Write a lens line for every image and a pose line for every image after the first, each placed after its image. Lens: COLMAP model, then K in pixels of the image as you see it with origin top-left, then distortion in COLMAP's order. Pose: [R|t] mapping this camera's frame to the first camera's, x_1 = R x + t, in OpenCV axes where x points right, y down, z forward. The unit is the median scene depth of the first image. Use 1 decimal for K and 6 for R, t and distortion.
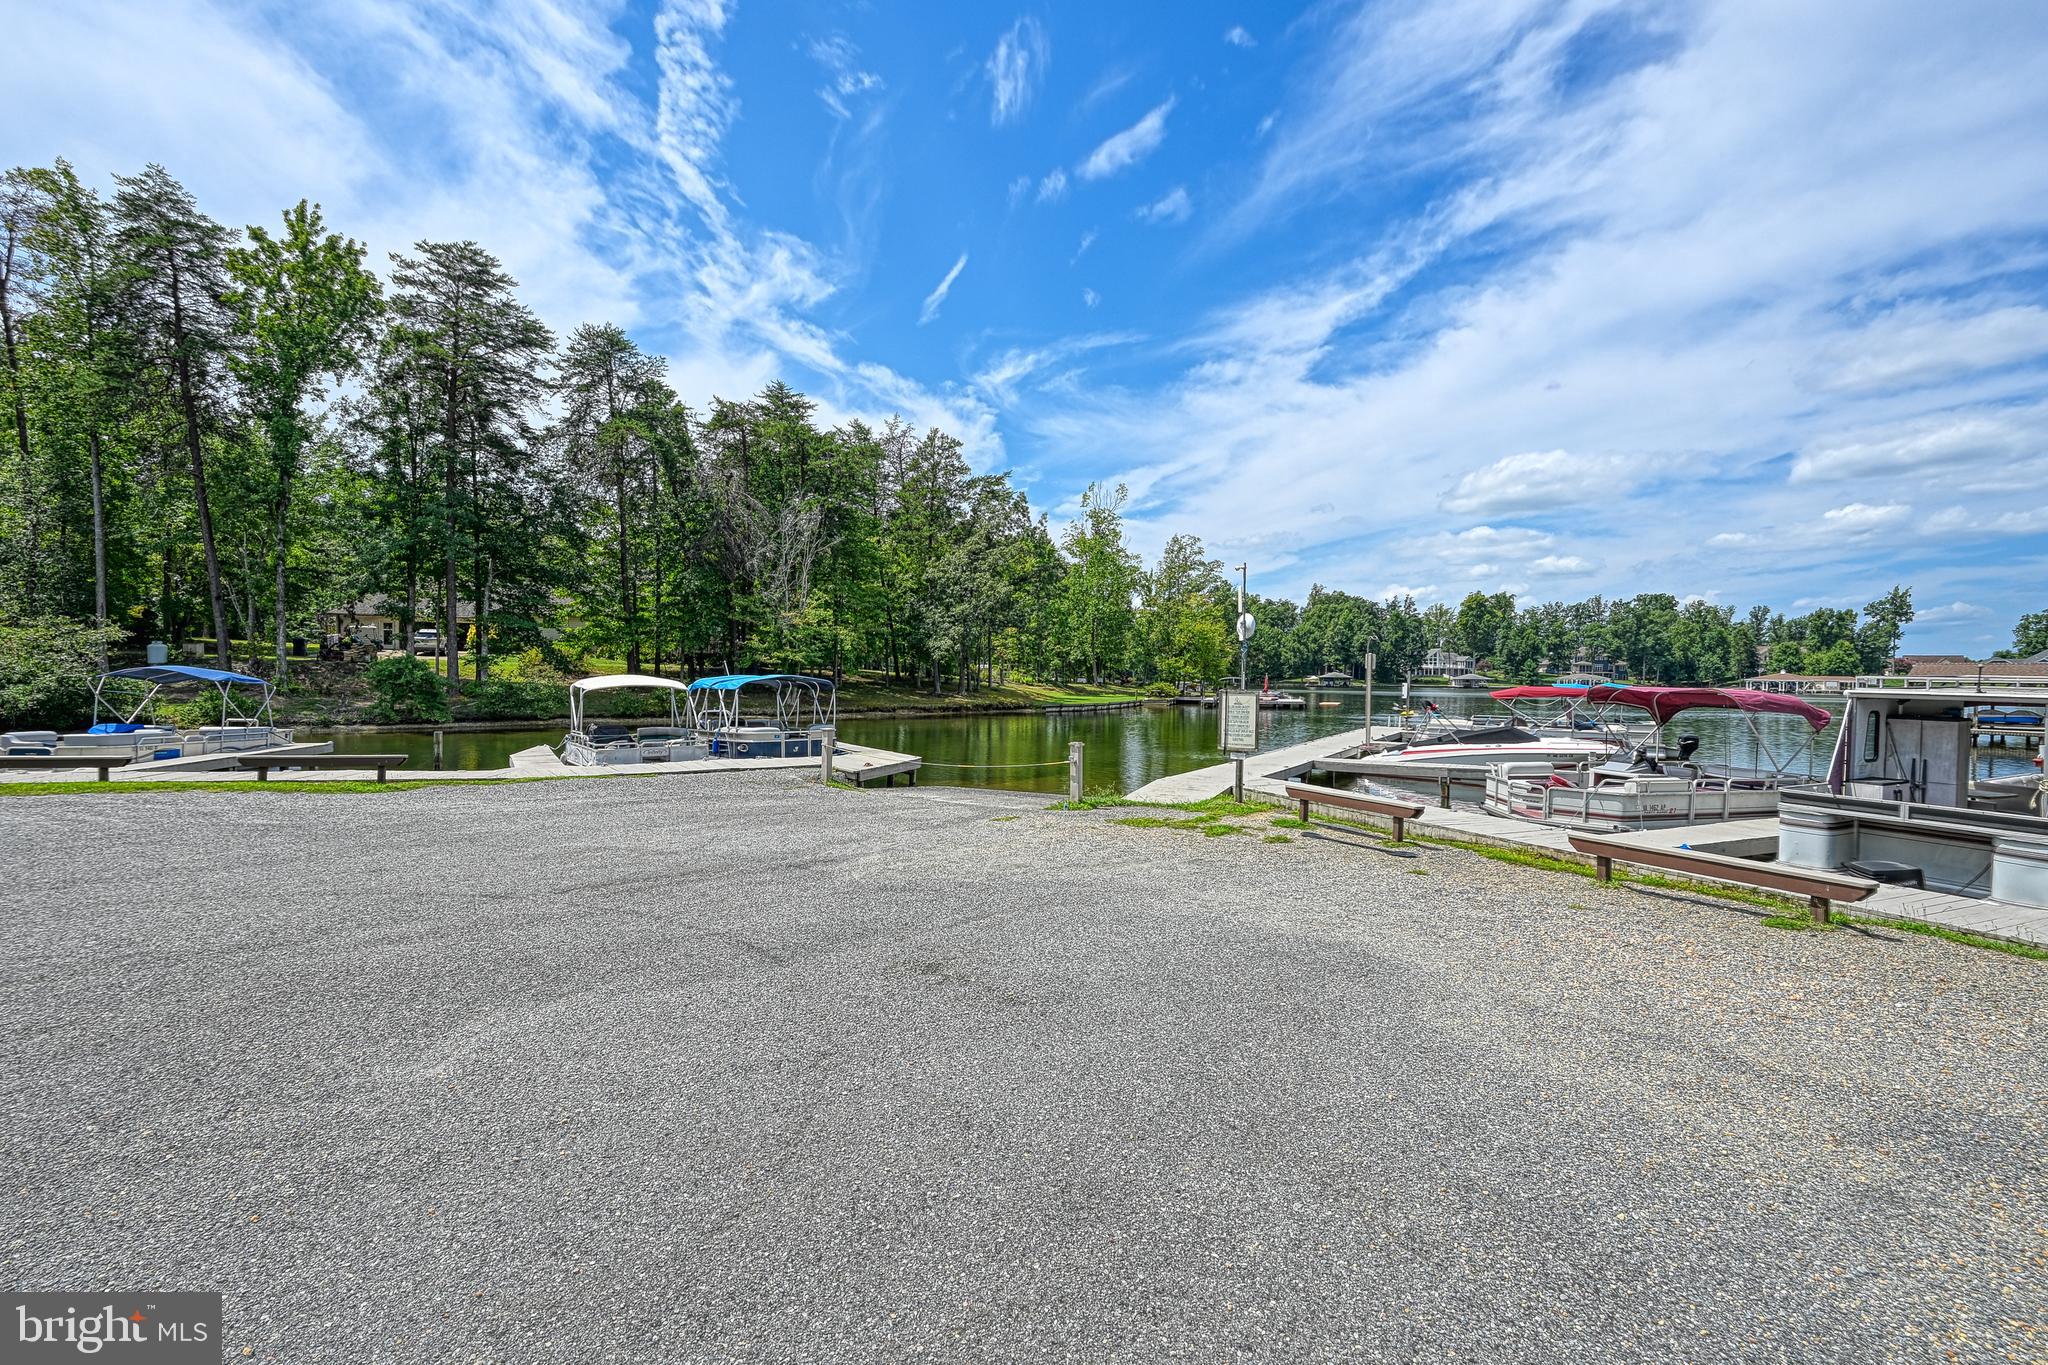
lens RADIAL K [[896.3, 0, 1024.0], [0, 896.3, 682.5], [0, 0, 1]] dist [0.002990, 0.000153]
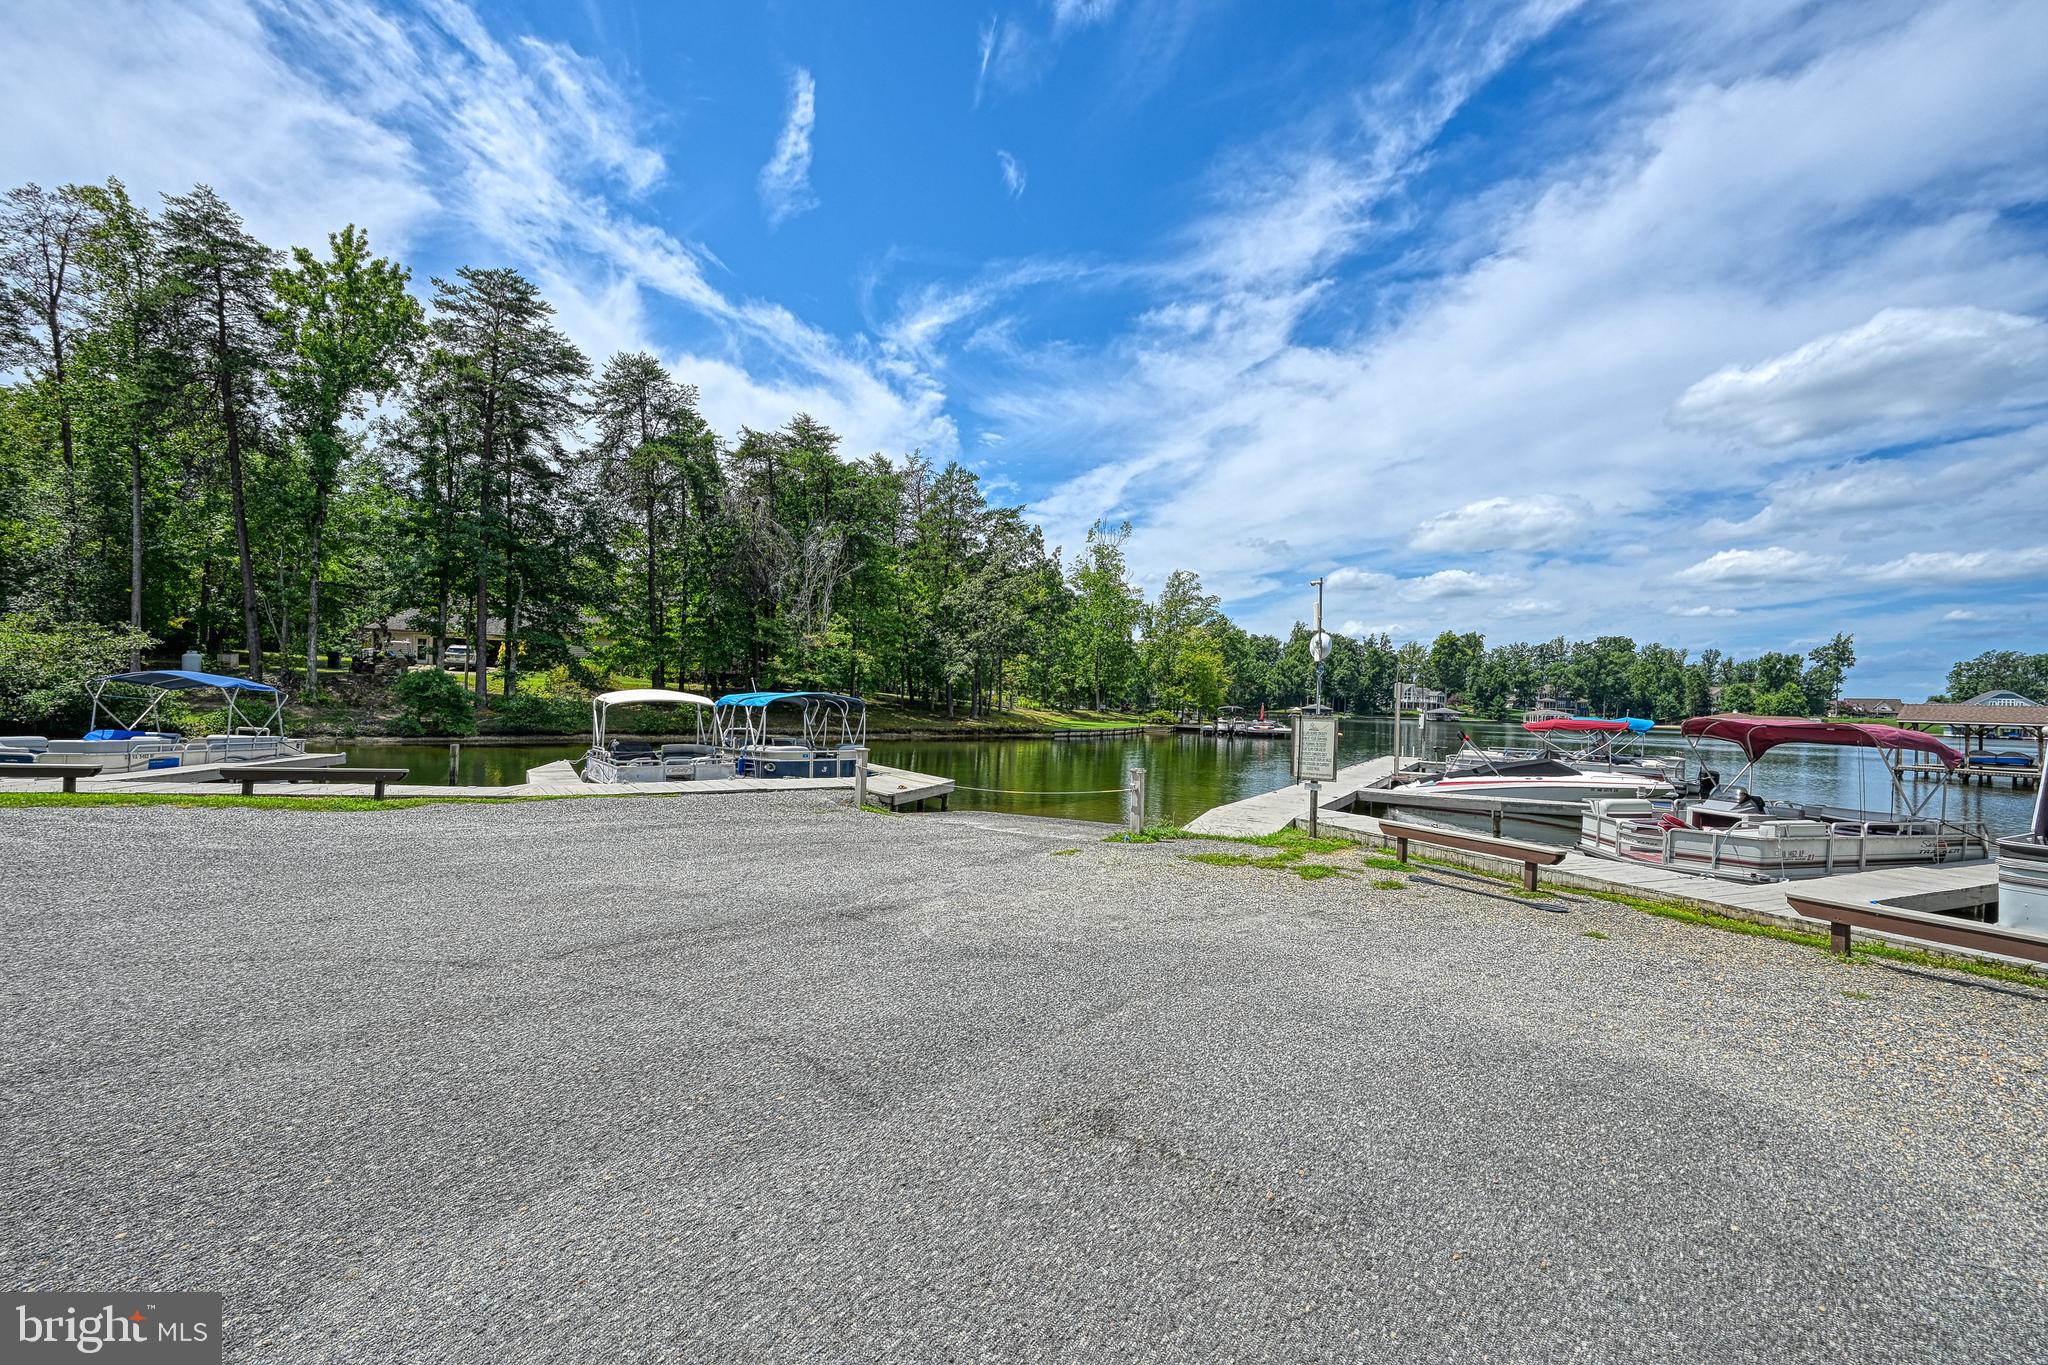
lens RADIAL K [[828.4, 0, 1024.3], [0, 828.4, 690.7], [0, 0, 1]] dist [-0.000455, 0.000382]
pose [[0.999823, 0.018307, 0.004297, -0.018911], [-0.018208, 0.999589, -0.022127, 0.002471], [-0.004700, 0.022045, 0.999746, 0.047209]]
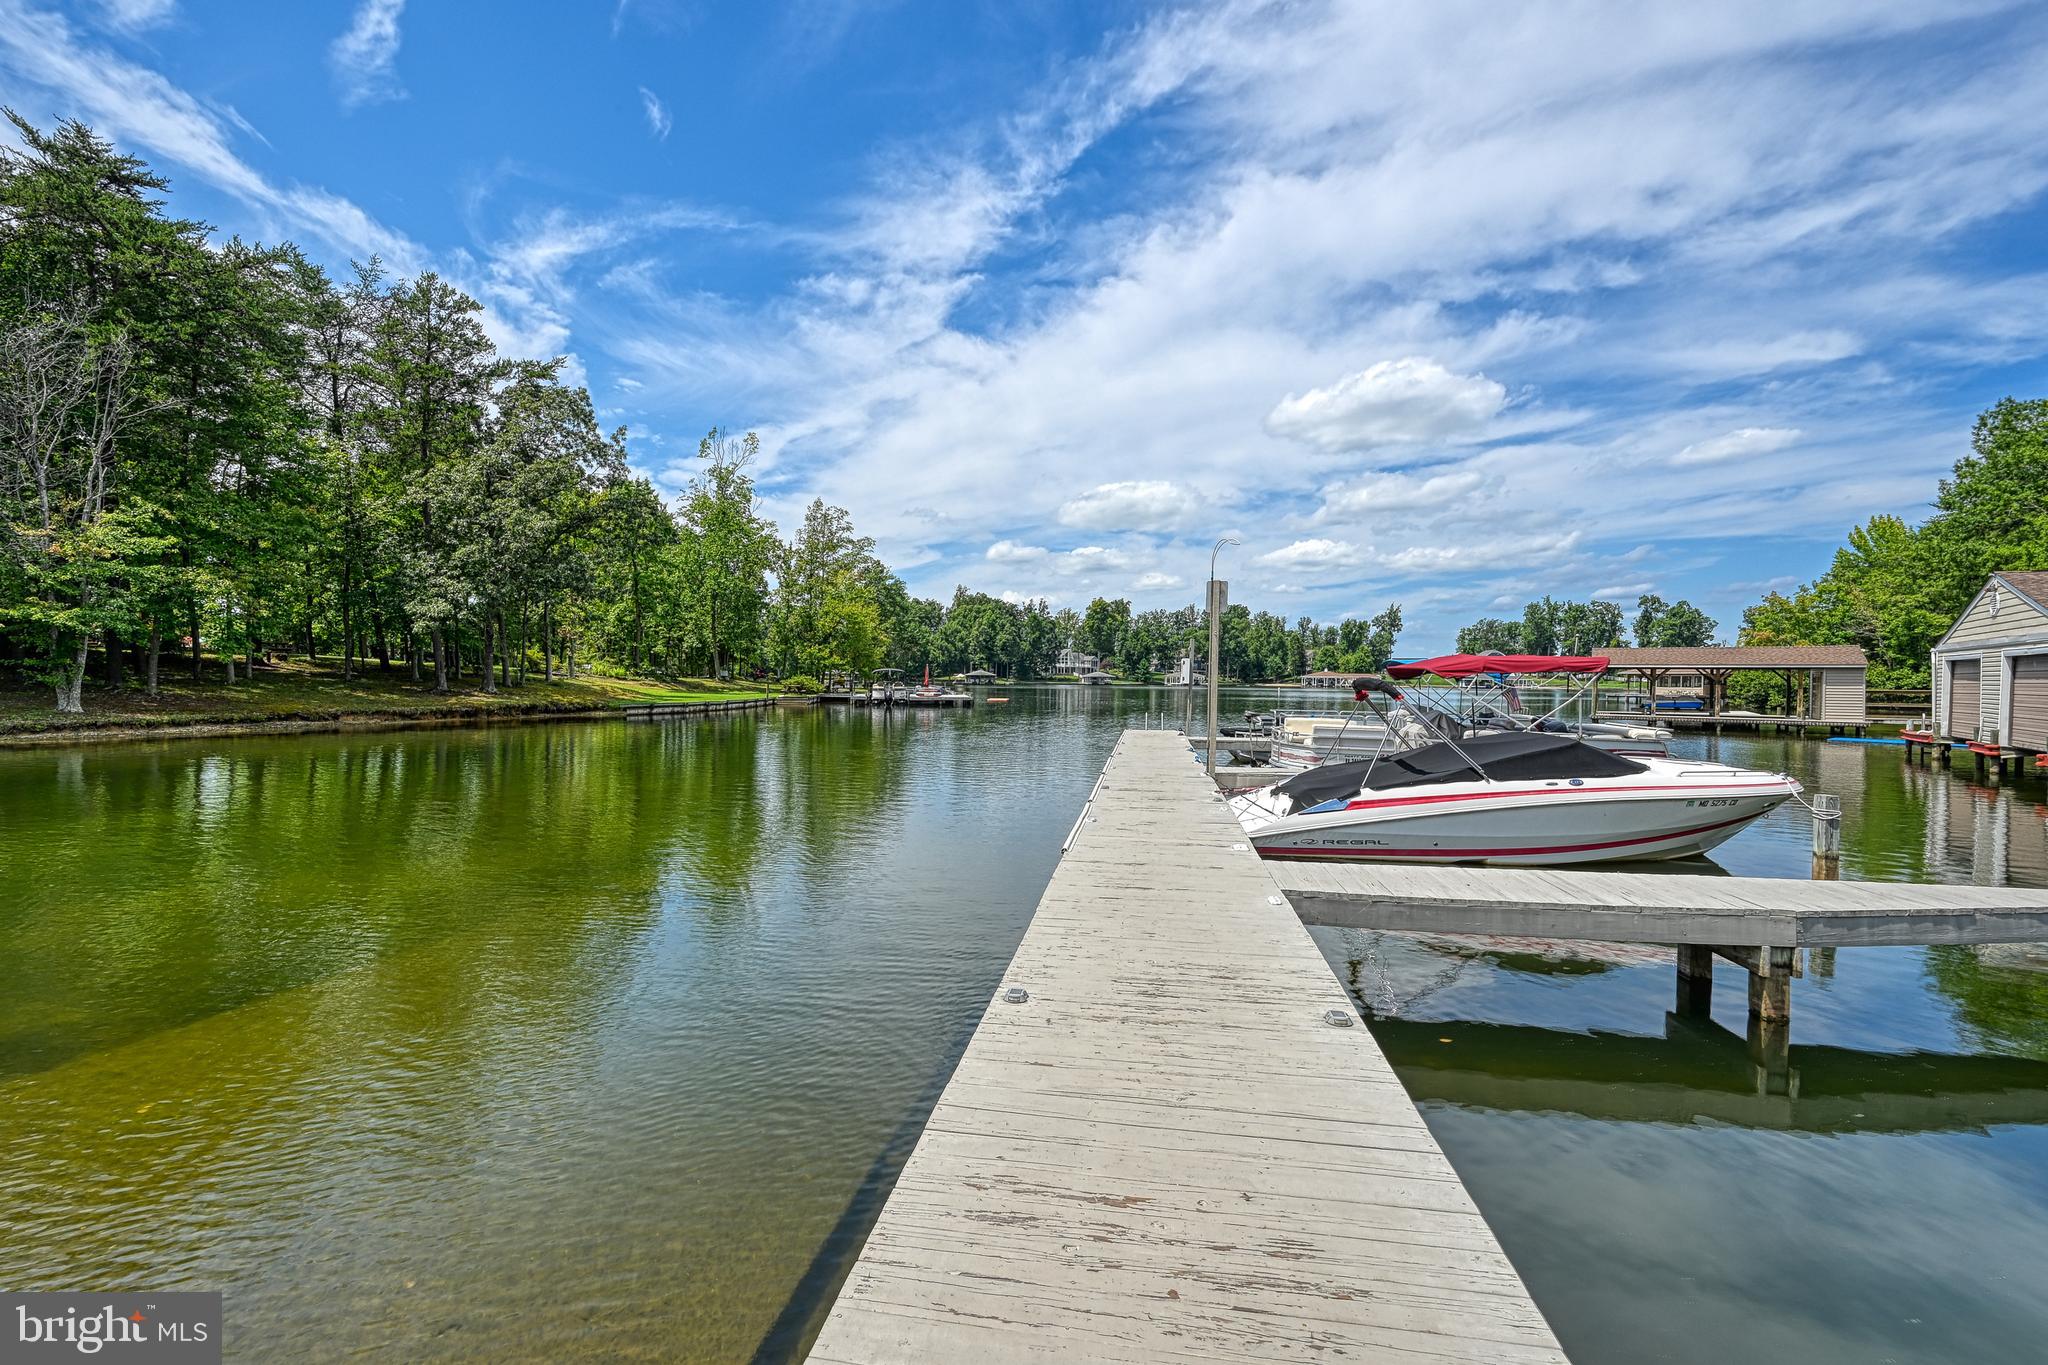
lens RADIAL K [[828.4, 0, 1024.3], [0, 828.4, 690.7], [0, 0, 1]] dist [-0.000455, 0.000382]
pose [[0.919933, -0.007402, 0.392005, 0.066914], [0.004023, 0.999947, 0.009440, 0.010894], [-0.392054, -0.007107, 0.919915, 0.344497]]
